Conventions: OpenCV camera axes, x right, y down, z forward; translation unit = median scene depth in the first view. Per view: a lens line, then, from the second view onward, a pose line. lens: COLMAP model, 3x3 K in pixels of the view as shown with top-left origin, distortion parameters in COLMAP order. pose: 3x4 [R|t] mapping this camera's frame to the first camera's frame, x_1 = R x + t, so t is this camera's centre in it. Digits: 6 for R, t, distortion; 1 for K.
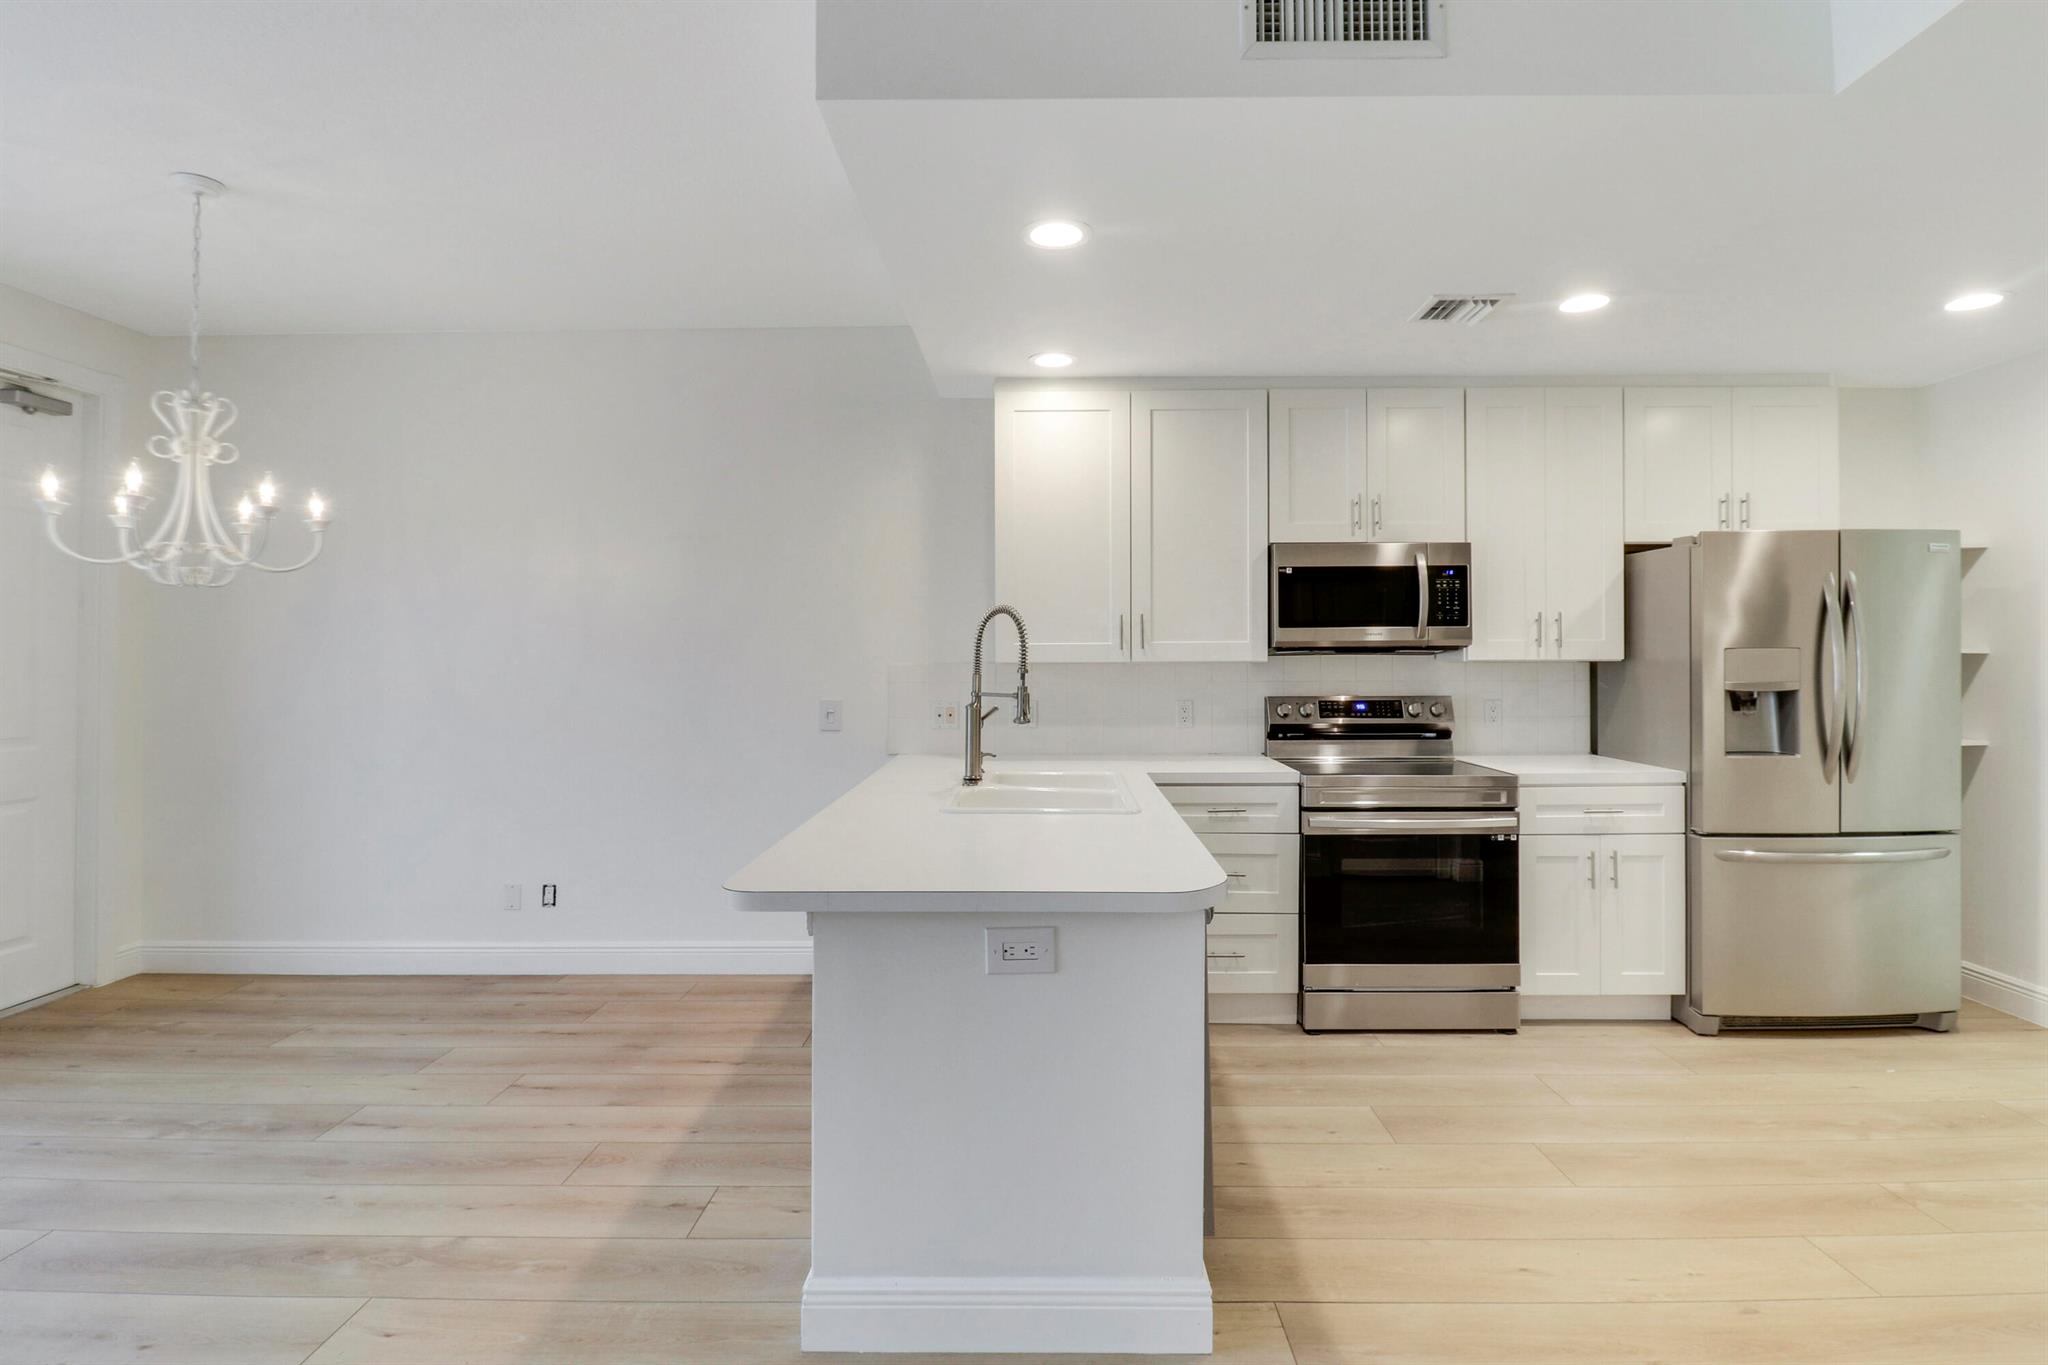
lens RADIAL K [[988.8, 0, 1041.5], [0, 988.8, 645.8], [0, 0, 1]] dist [0.019690, -0.017333]
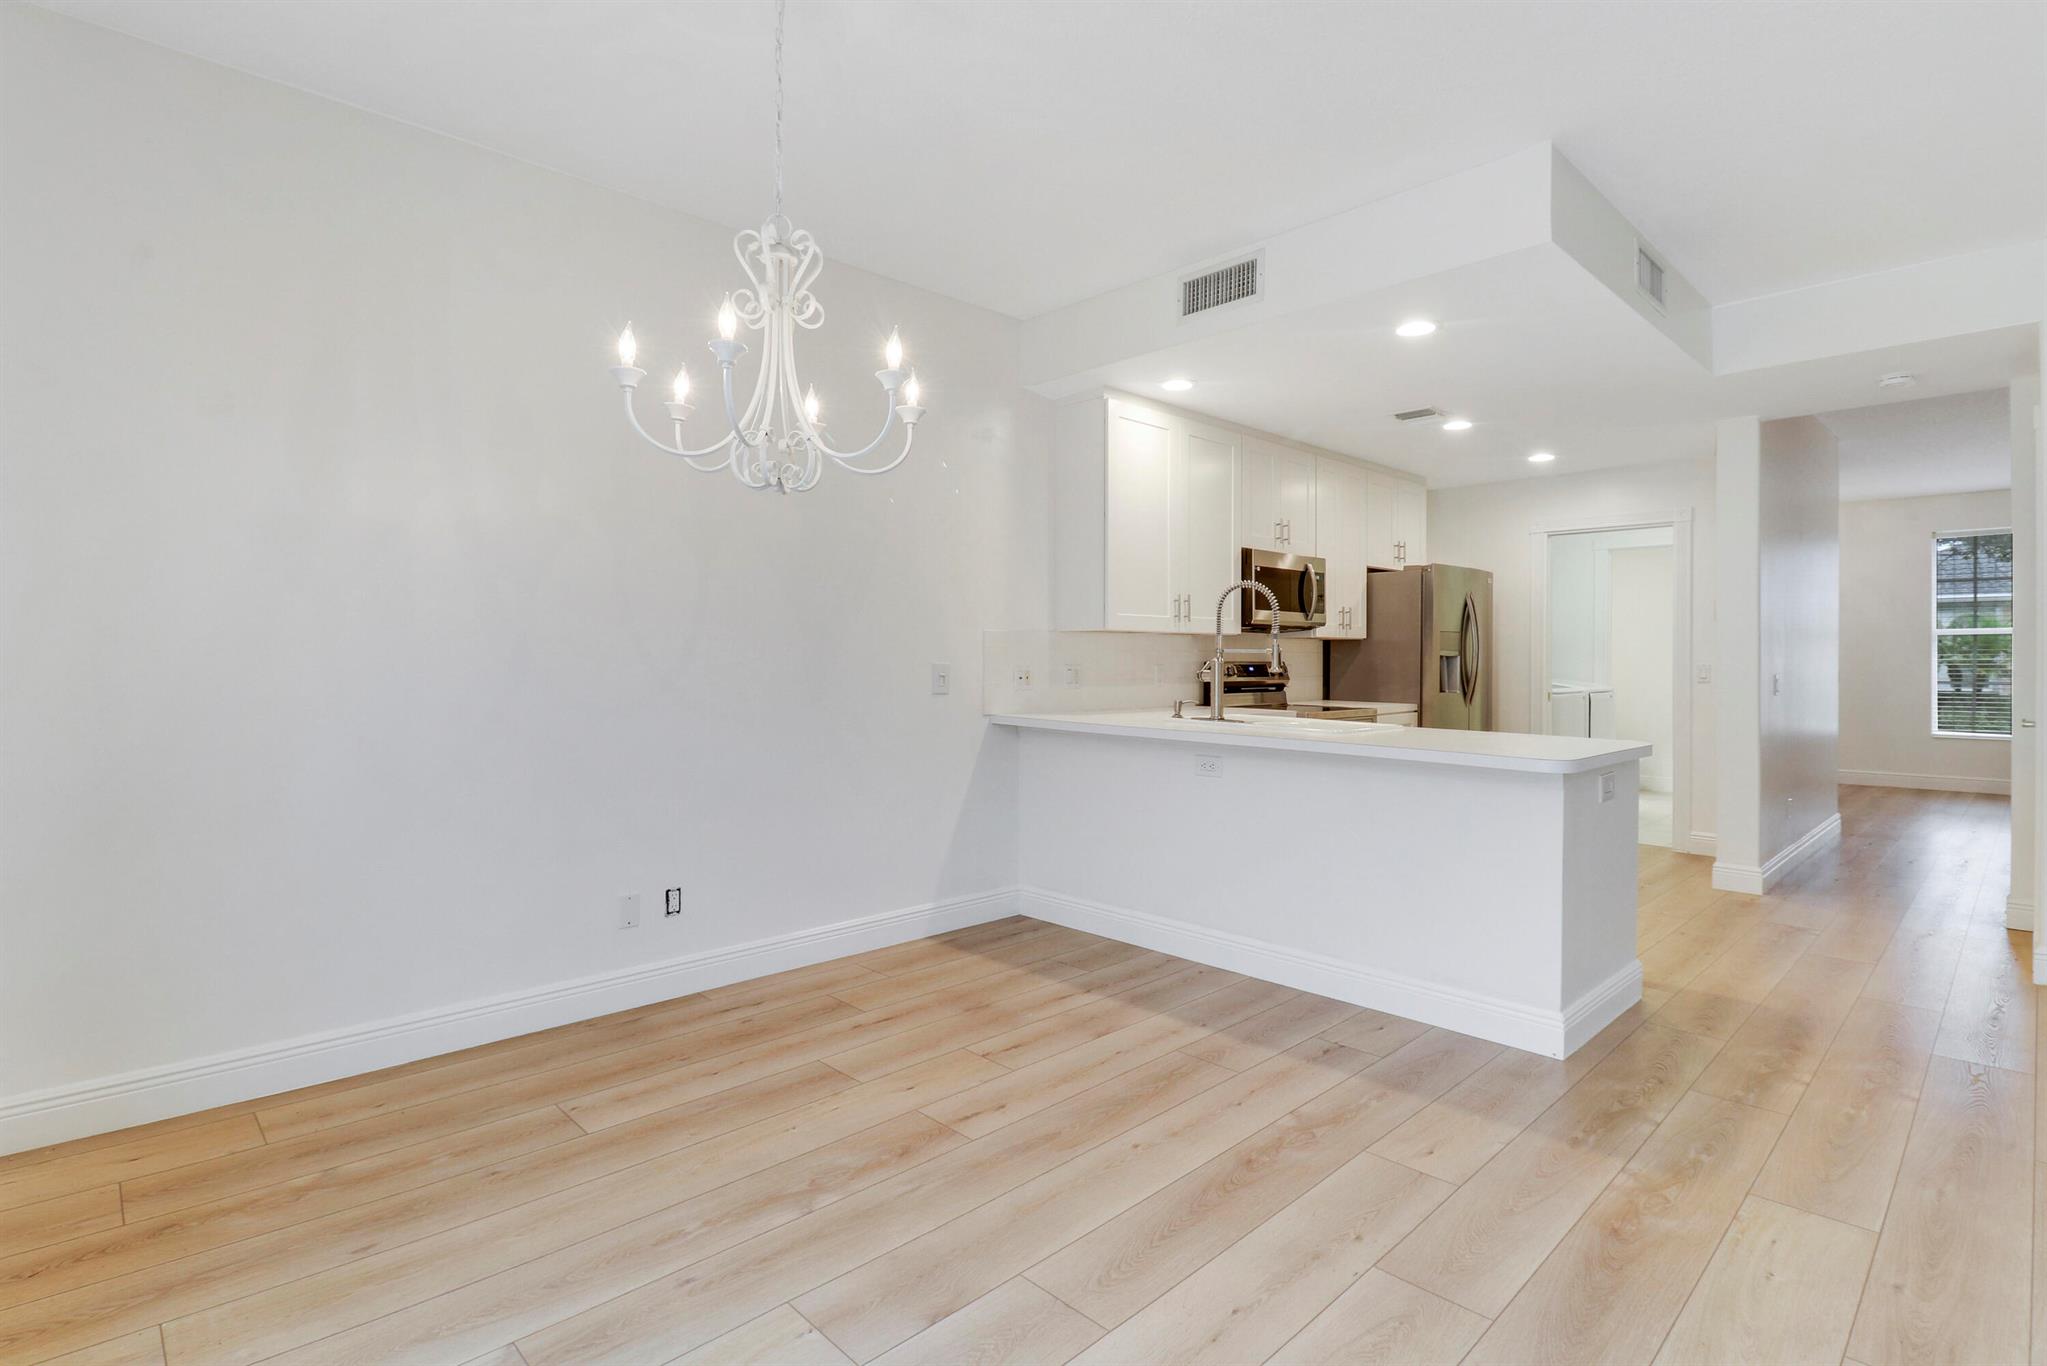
lens RADIAL K [[971.5, 0, 1023.3], [0, 971.5, 668.6], [0, 0, 1]] dist [-0.001793, -0.000483]
pose [[0.715098, 0.001372, 0.699022, -1.085258], [-0.016915, 0.999739, 0.015342, 0.056086], [-0.698819, -0.022795, 0.714935, 0.303231]]
